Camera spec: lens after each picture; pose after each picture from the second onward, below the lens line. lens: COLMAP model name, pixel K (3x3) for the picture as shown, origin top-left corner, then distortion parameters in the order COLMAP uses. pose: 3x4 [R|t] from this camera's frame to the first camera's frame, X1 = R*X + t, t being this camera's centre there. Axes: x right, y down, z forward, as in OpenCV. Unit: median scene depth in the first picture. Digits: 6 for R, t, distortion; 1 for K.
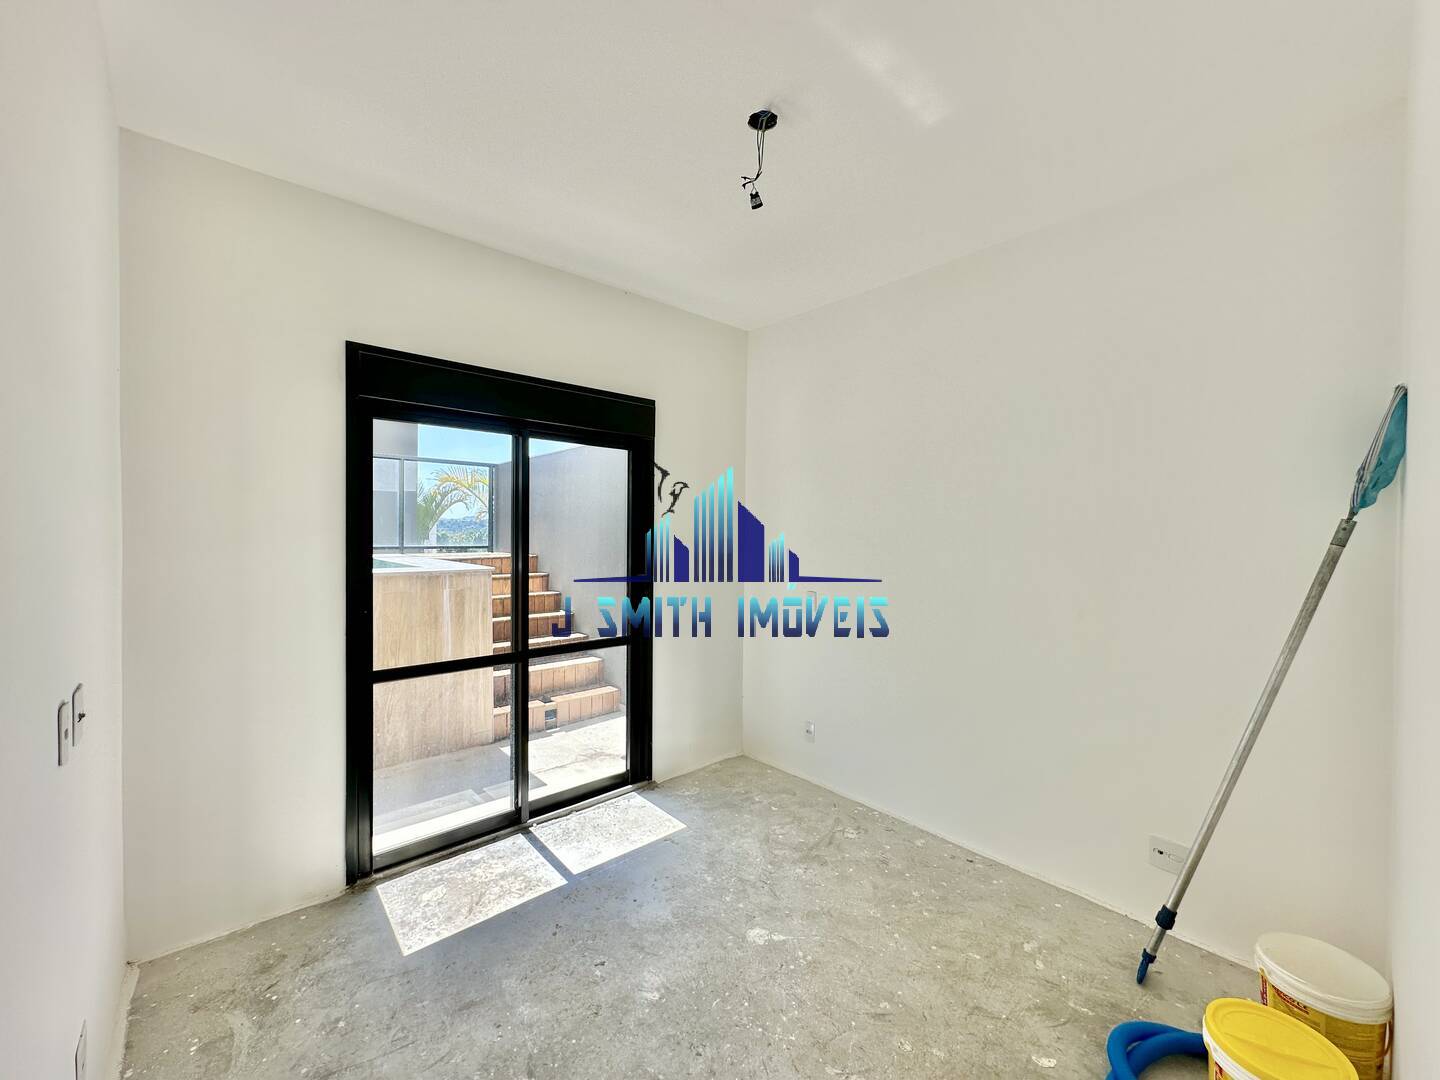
lens RADIAL K [[574.8, 0, 722.5], [0, 574.8, 539.2], [0, 0, 1]] dist [-0.006130, 0.001505]
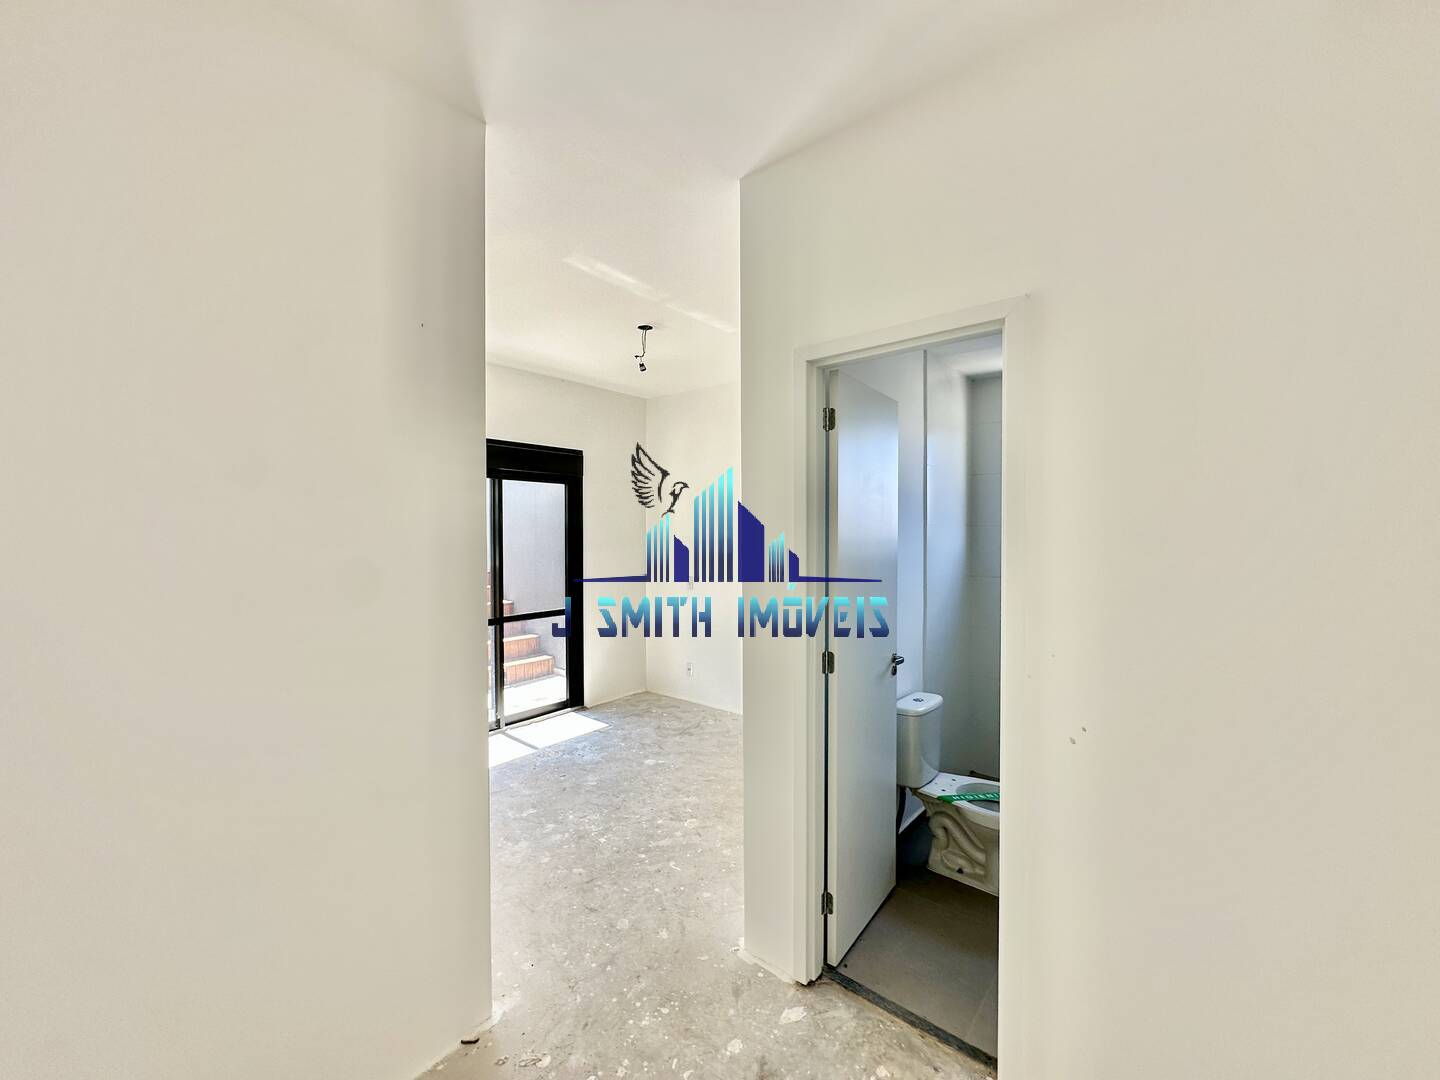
lens RADIAL K [[574.8, 0, 716.9], [0, 574.8, 545.1], [0, 0, 1]] dist [-0.006130, 0.001505]
pose [[0.990483, -0.012014, 0.137113, 0.022073], [0.010503, 0.999876, 0.011735, -0.011018], [-0.137237, -0.010183, 0.990486, -0.599651]]
